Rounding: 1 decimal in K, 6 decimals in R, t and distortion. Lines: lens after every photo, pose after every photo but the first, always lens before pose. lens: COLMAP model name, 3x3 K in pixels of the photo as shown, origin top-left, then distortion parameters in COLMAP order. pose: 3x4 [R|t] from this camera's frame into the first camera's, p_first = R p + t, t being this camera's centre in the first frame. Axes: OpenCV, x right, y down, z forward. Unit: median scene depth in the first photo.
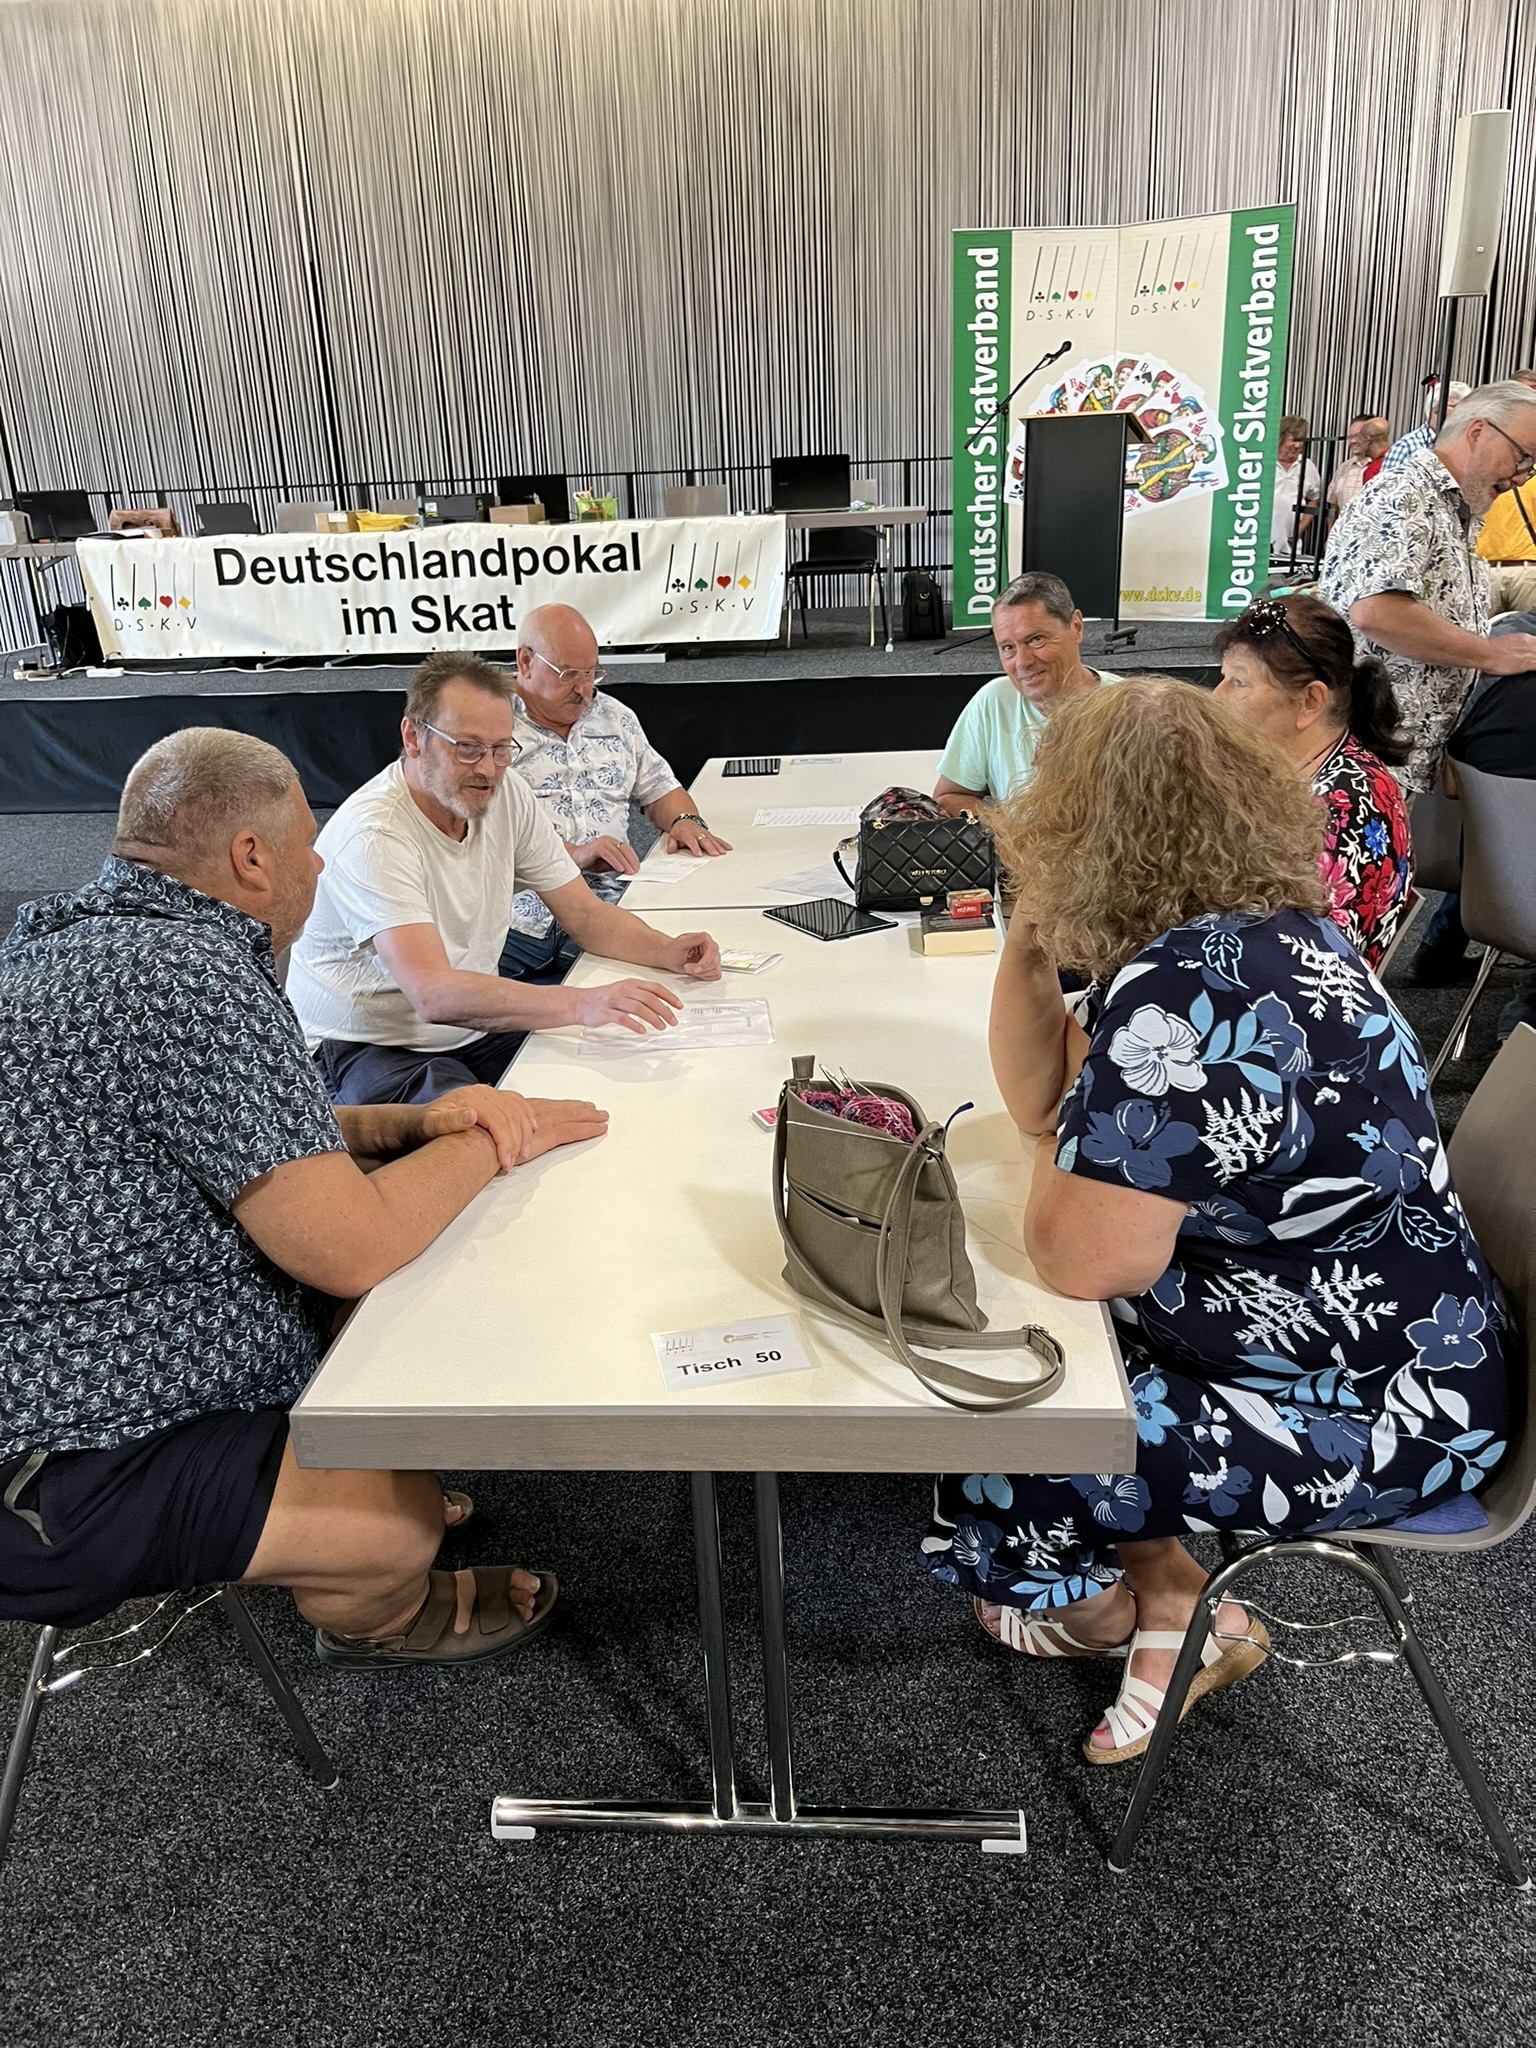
lens RADIAL K [[1533.1, 0, 768.0], [0, 1533.1, 1024.0], [0, 0, 1]] dist [0.023872, 0.000135]
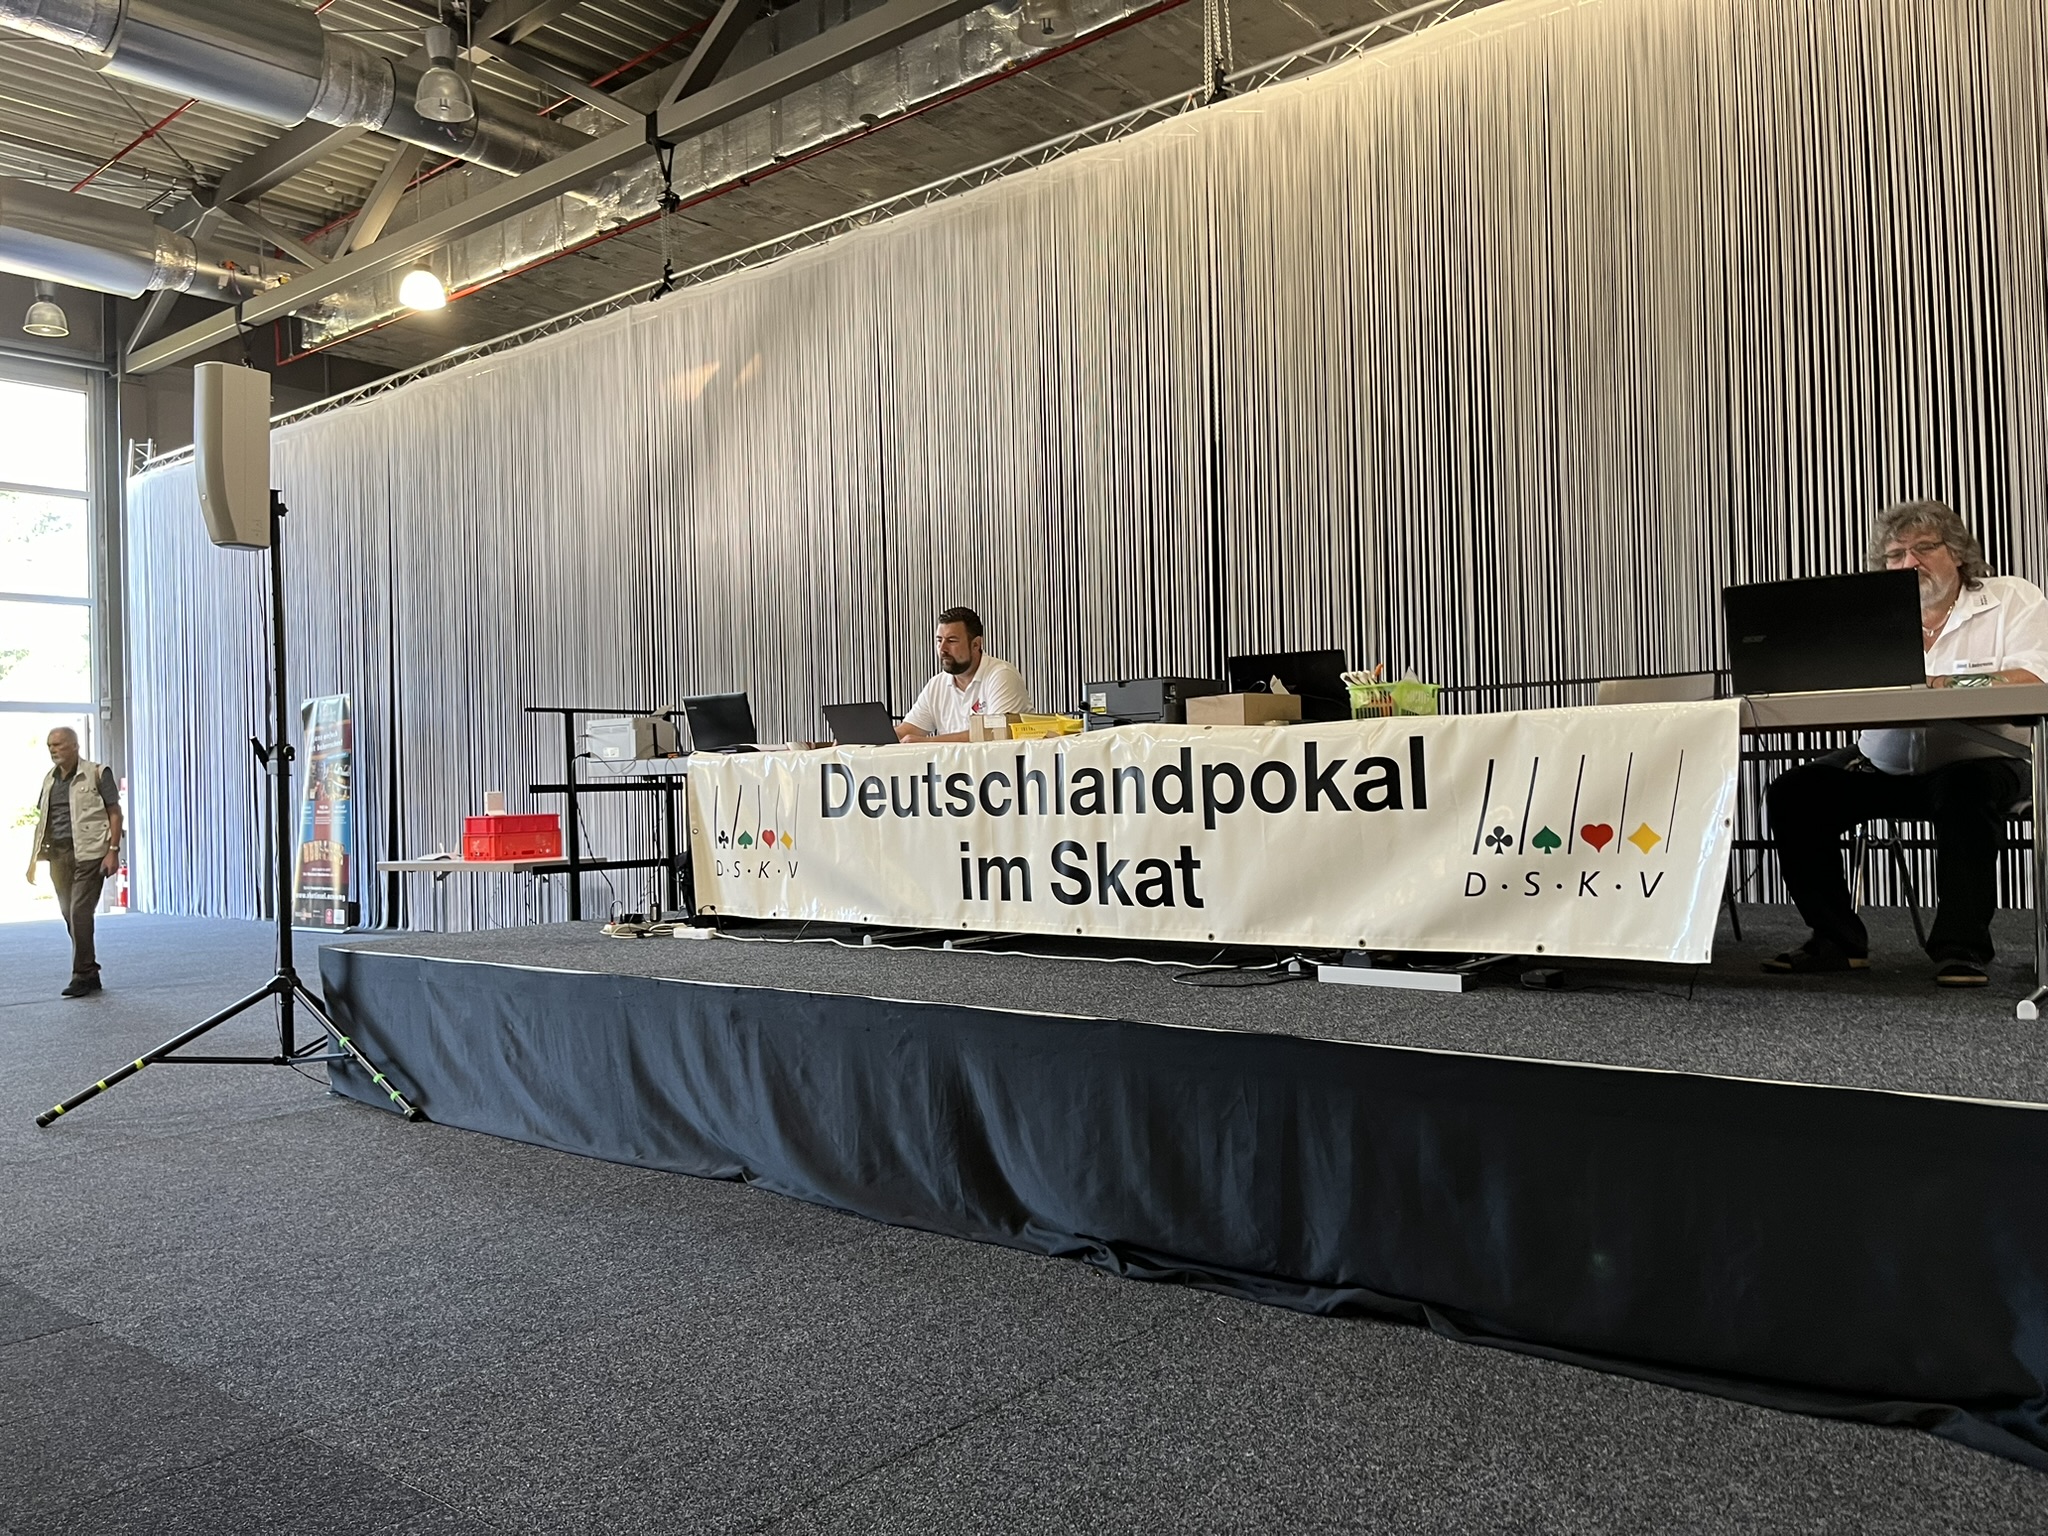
lens RADIAL K [[1533.1, 0, 1024.0], [0, 1533.1, 768.0], [0, 0, 1]] dist [0.023872, 0.000135]
pose [[0.819396, 0.010042, -0.573139, 0.095417], [-0.197485, 0.943582, -0.265805, -0.146889], [0.538135, 0.330986, 0.775151, 0.530062]]
